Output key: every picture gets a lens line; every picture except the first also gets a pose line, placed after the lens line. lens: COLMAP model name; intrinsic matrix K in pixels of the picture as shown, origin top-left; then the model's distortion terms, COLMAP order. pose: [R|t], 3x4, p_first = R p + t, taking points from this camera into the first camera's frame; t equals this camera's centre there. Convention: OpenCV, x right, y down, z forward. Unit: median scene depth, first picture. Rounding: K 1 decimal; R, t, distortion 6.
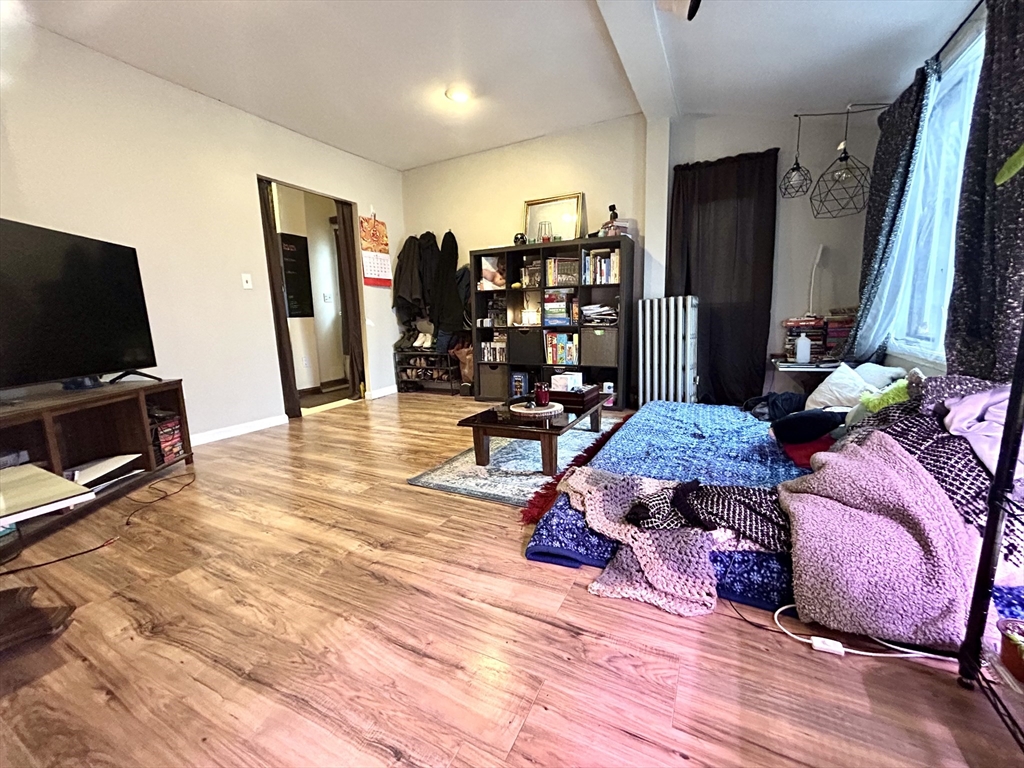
lens RADIAL K [[414.7, 0, 512.2], [0, 414.7, 379.0], [0, 0, 1]] dist [0.002113, 0.000929]
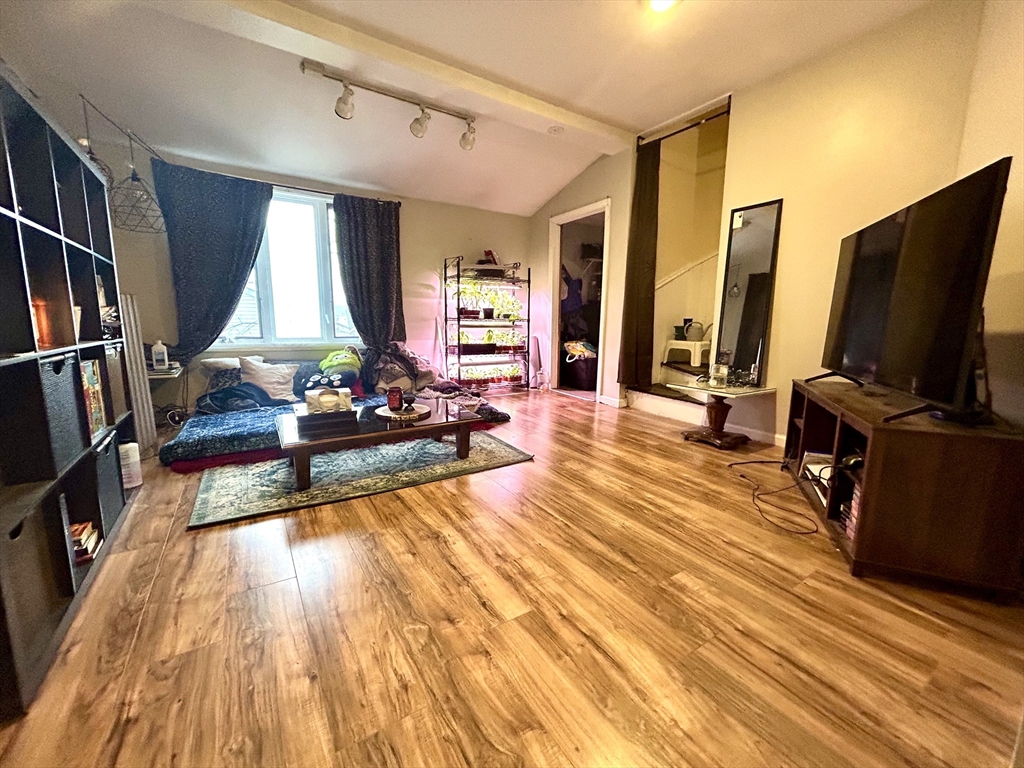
lens RADIAL K [[414.7, 0, 512.2], [0, 414.7, 379.0], [0, 0, 1]] dist [0.002113, 0.000929]
pose [[-0.868005, -0.054805, 0.493522, -0.686153], [0.085811, 0.962382, 0.257795, -0.249959], [-0.489085, 0.266117, -0.830649, 1.738244]]
